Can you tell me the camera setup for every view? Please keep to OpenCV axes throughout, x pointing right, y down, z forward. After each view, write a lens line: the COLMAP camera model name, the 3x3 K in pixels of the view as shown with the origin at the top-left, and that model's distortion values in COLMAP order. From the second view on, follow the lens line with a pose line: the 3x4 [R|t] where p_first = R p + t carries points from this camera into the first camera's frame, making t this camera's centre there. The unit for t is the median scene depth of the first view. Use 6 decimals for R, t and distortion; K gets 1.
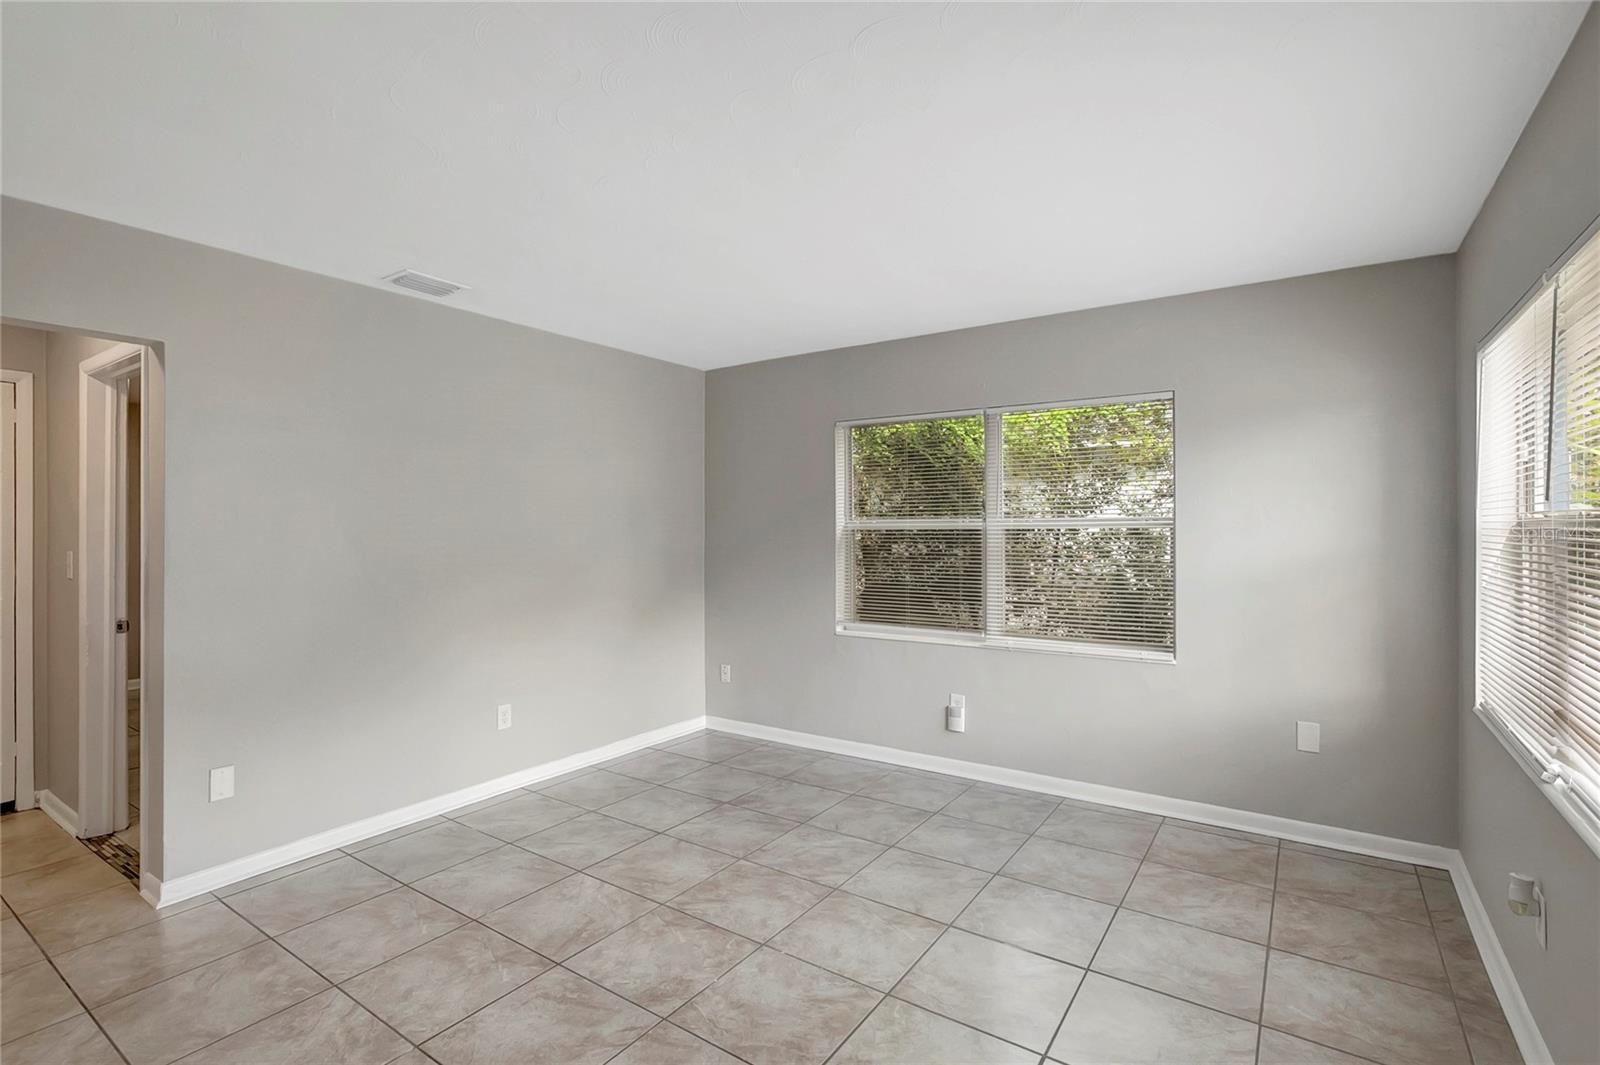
lens RADIAL K [[737.0, 0, 798.3], [0, 737.0, 523.1], [0, 0, 1]] dist [0.011999, 0.000912]
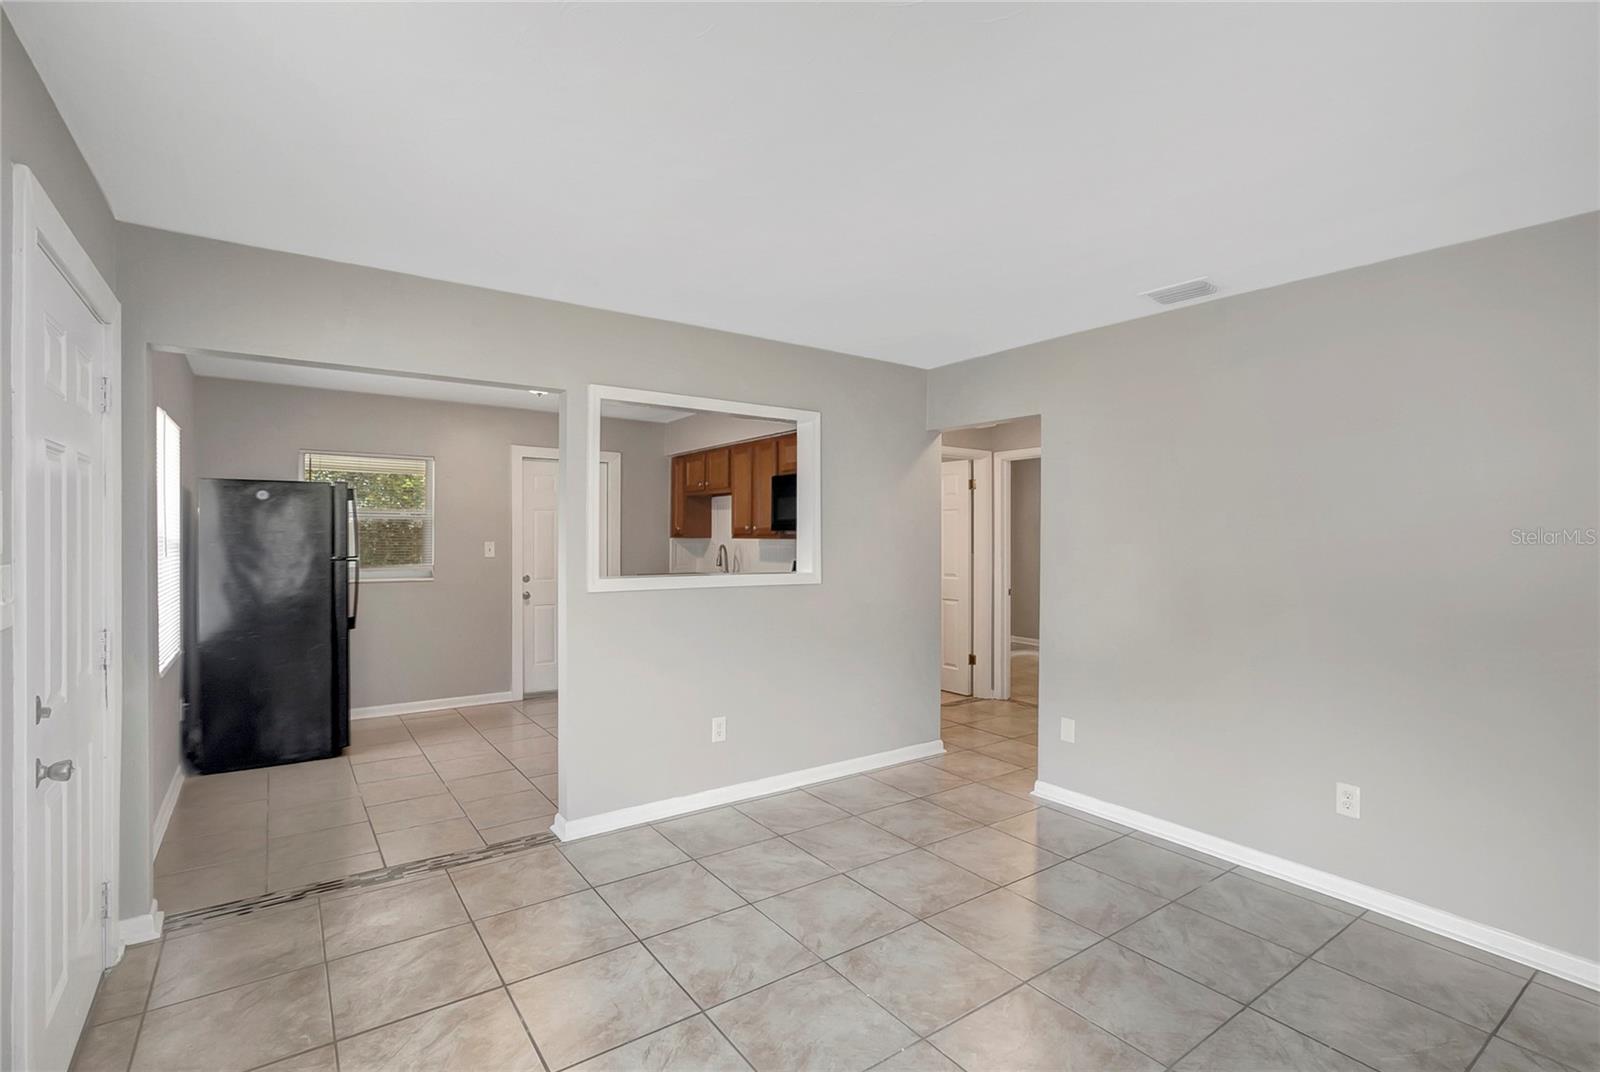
lens RADIAL K [[737.0, 0, 766.2], [0, 737.0, 543.2], [0, 0, 1]] dist [0.011999, 0.000912]
pose [[-0.355257, 0.004030, -0.934760, 0.638948], [-0.001954, 0.999985, 0.005054, 0.001143], [0.934766, 0.003622, -0.355244, 0.899121]]
